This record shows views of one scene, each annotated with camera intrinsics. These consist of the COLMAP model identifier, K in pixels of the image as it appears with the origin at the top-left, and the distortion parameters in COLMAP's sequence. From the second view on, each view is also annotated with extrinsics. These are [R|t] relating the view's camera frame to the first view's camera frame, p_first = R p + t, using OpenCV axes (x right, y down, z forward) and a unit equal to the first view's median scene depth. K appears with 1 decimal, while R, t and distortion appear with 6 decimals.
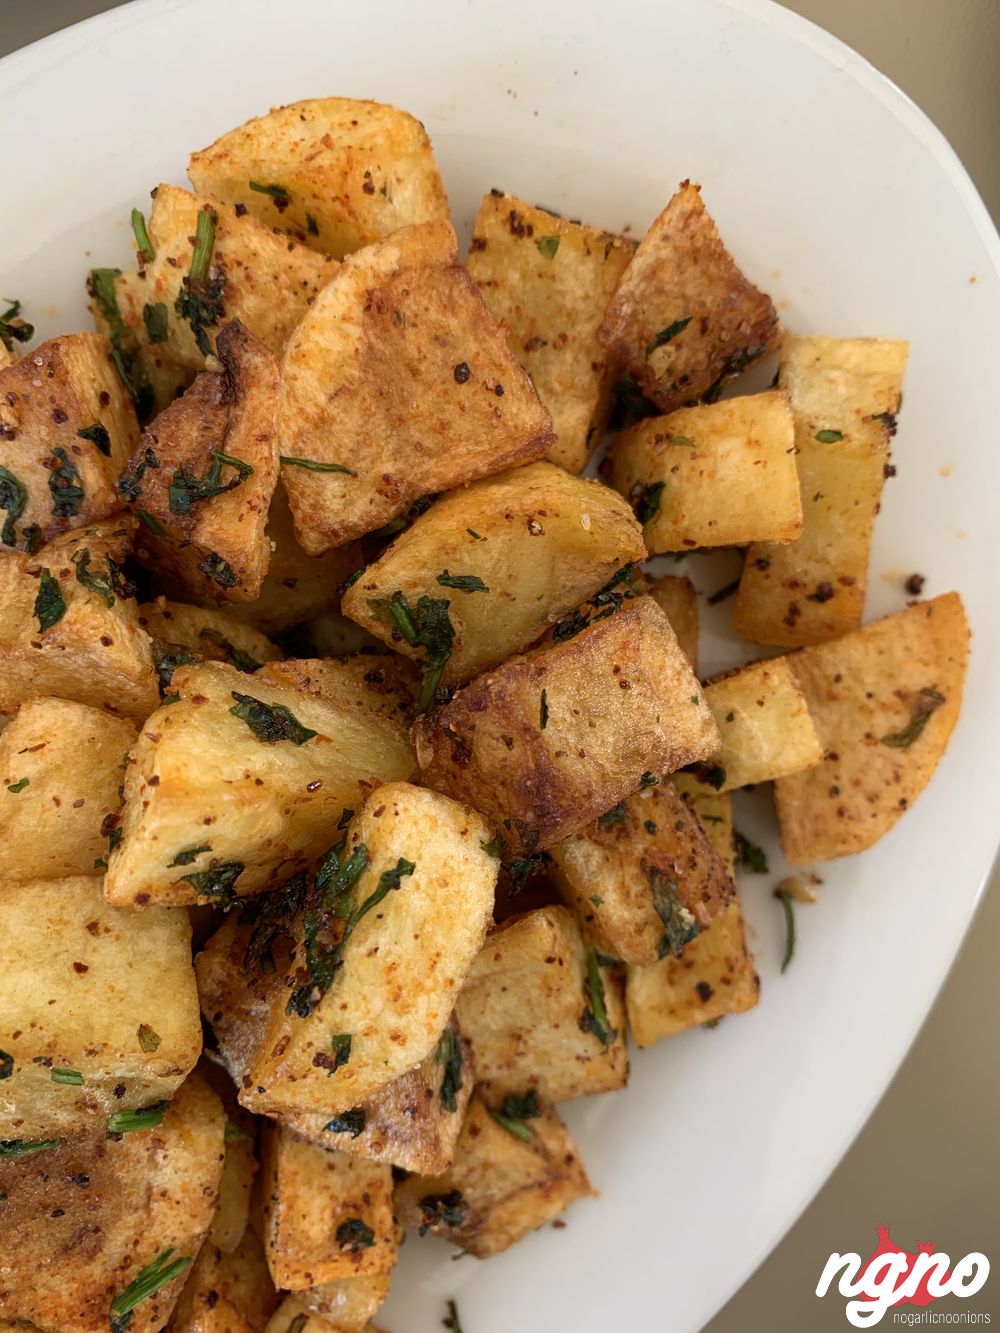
lens RADIAL K [[1004.5, 0, 500.7], [0, 1004.5, 663.4], [0, 0, 1]] dist [-0.053970, 0.031933]
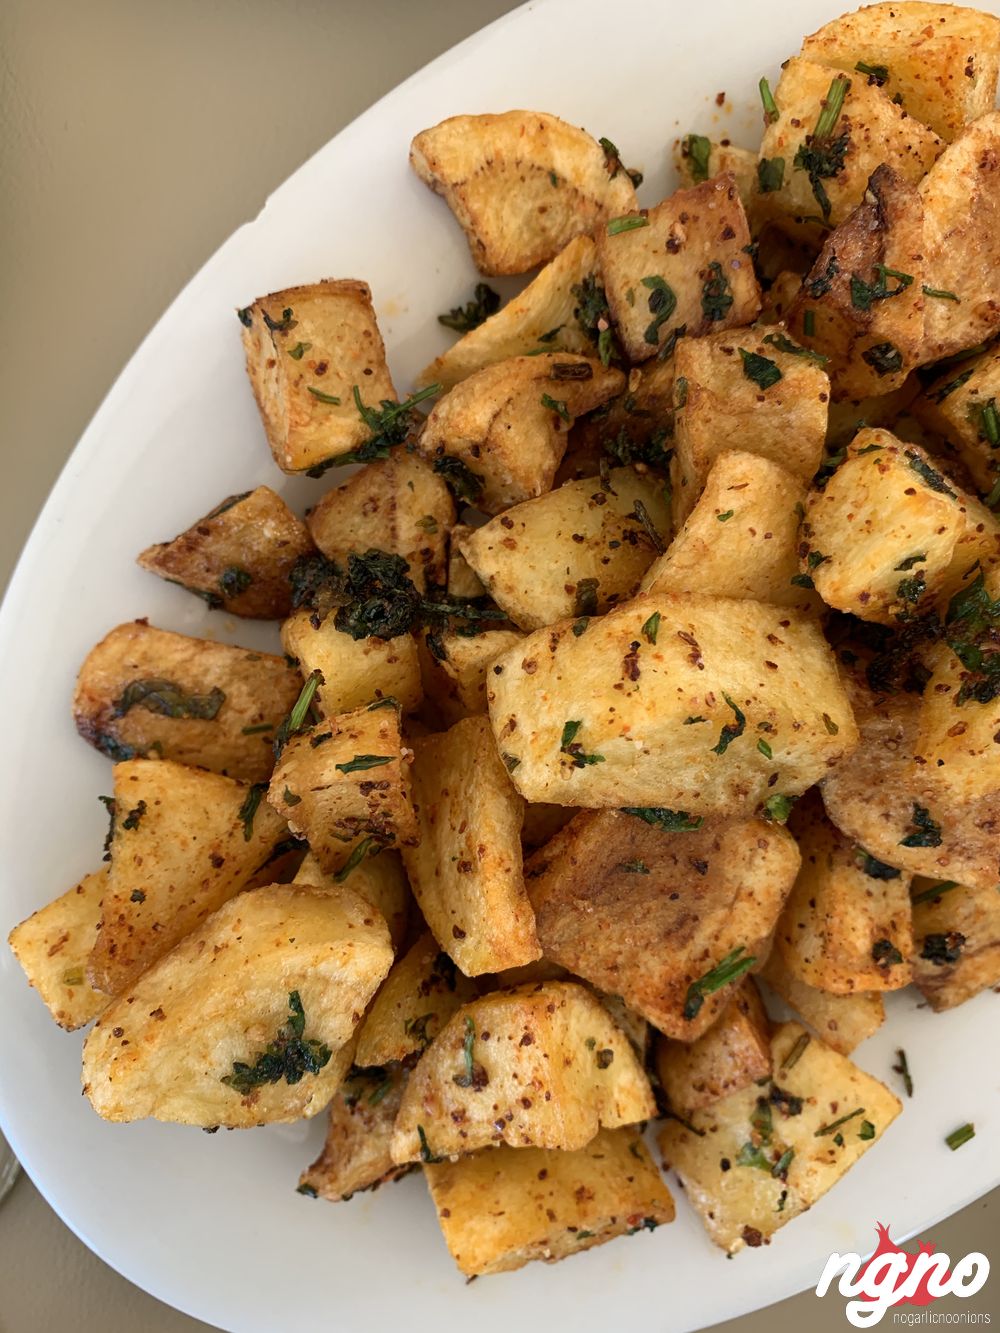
lens RADIAL K [[1004.5, 0, 485.7], [0, 1004.5, 664.5], [0, 0, 1]] dist [-0.053970, 0.031933]
pose [[0.996600, 0.070545, -0.042577, -0.627668], [-0.071000, 0.997433, -0.009286, 0.297391], [0.041813, 0.012278, 0.999050, -0.211143]]
